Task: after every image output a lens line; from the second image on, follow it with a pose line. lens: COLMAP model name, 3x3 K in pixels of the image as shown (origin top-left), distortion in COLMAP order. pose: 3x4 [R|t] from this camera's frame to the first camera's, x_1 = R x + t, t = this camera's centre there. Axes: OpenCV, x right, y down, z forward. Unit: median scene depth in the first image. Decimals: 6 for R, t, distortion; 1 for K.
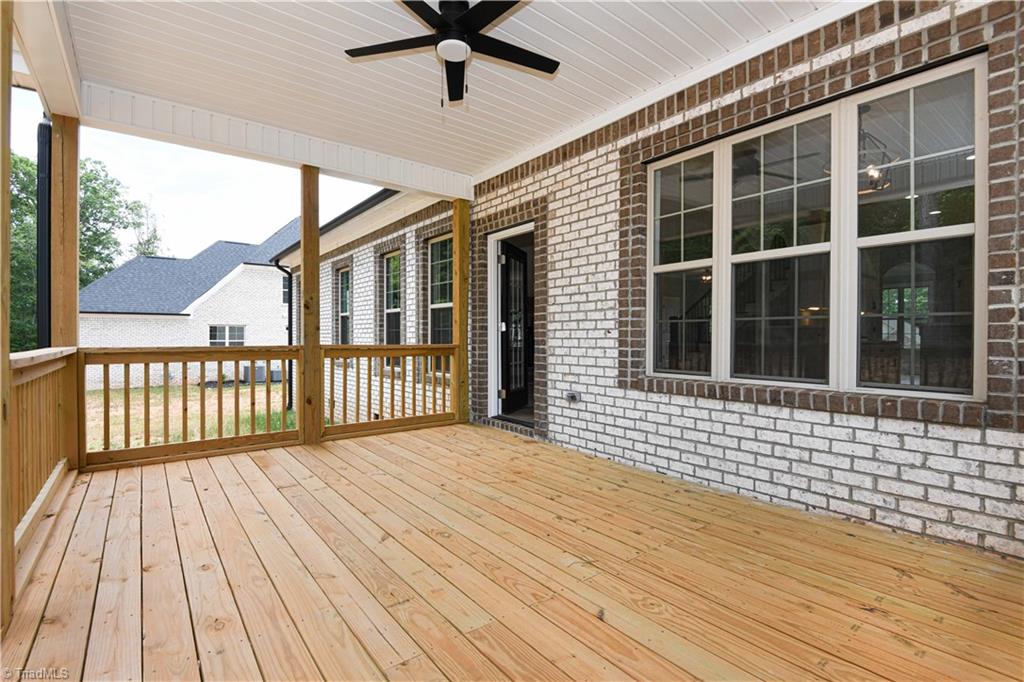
lens RADIAL K [[468.5, 0, 512.0], [0, 468.5, 341.0], [0, 0, 1]] dist [0.018651, -0.026186]
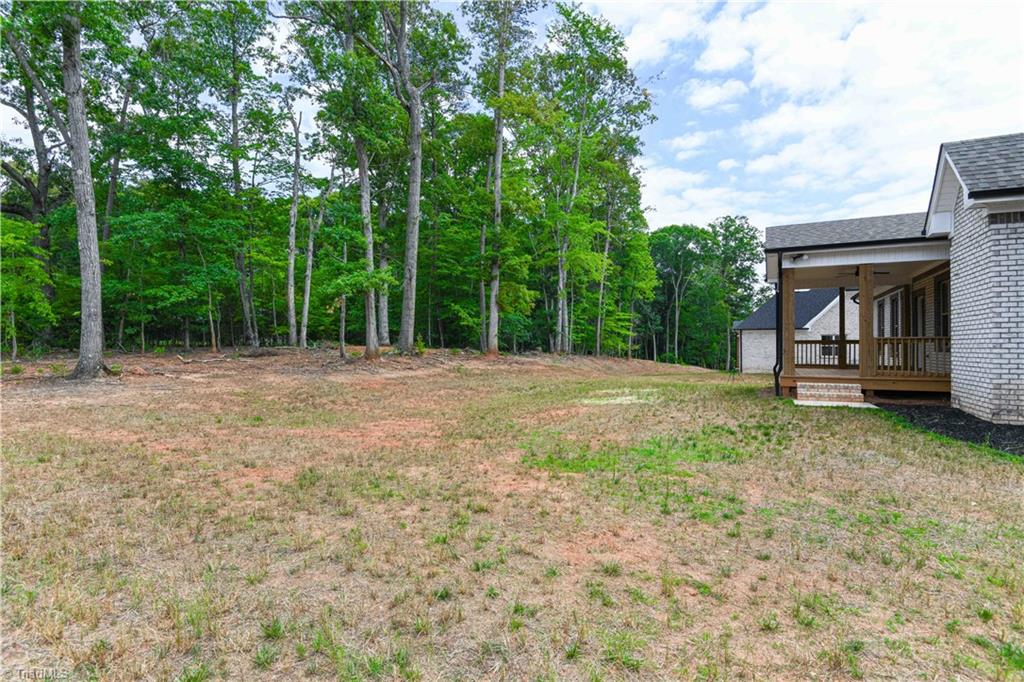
lens RADIAL K [[468.5, 0, 512.0], [0, 468.5, 341.0], [0, 0, 1]] dist [0.018651, -0.026186]
pose [[0.393559, -0.002354, -0.919296, 0.113968], [-0.019095, 0.999760, -0.010735, 0.006133], [0.919101, 0.021778, 0.393420, -0.161326]]
